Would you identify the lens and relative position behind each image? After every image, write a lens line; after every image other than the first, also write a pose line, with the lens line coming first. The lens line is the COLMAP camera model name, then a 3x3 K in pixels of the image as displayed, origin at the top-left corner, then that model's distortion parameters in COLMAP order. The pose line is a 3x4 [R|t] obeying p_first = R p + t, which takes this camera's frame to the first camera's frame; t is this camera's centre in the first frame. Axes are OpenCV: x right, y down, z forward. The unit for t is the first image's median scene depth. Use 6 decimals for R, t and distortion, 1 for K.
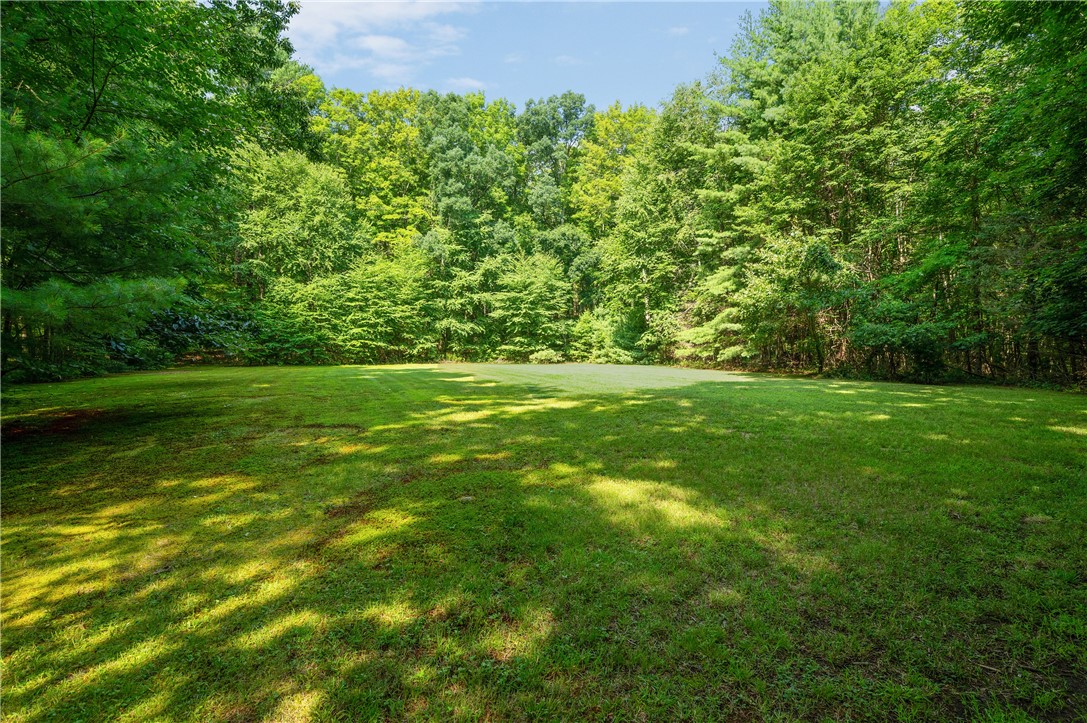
lens RADIAL K [[481.5, 0, 543.5], [0, 481.5, 361.5], [0, 0, 1]] dist [0.028496, -0.000012]
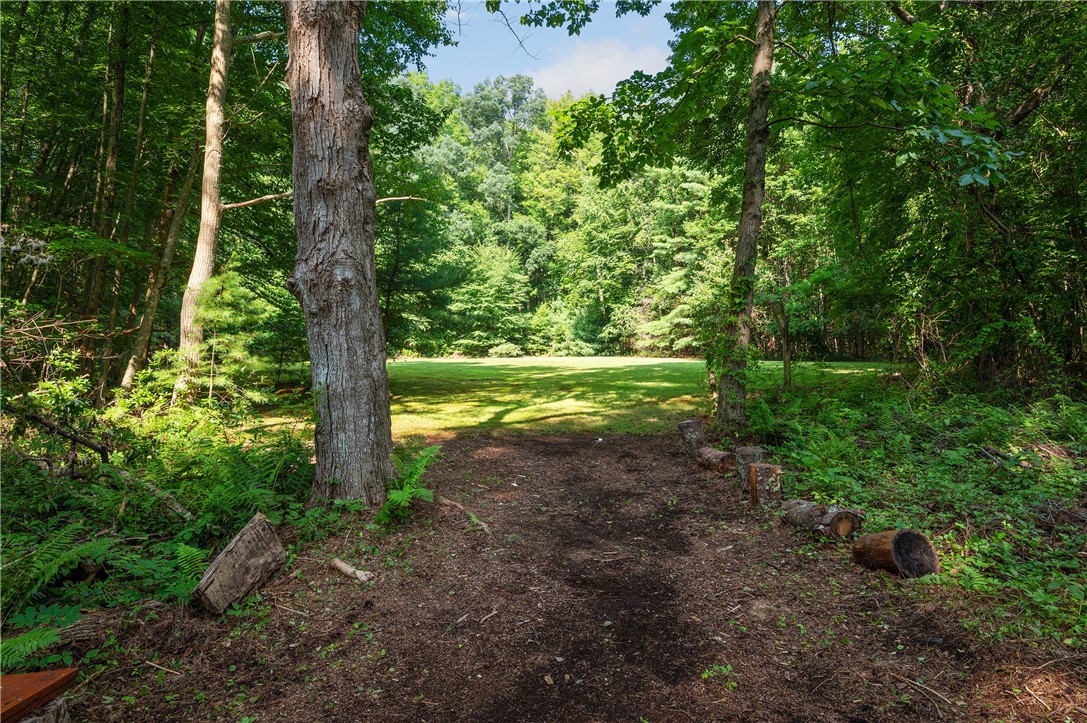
lens RADIAL K [[627.4, 0, 543.5], [0, 627.4, 361.5], [0, 0, 1]] dist [-0.000210, -0.000171]
pose [[0.988966, -0.016495, 0.147219, -0.123580], [0.016550, 0.999863, 0.000855, 0.014594], [-0.147213, 0.001590, 0.989104, -0.324569]]
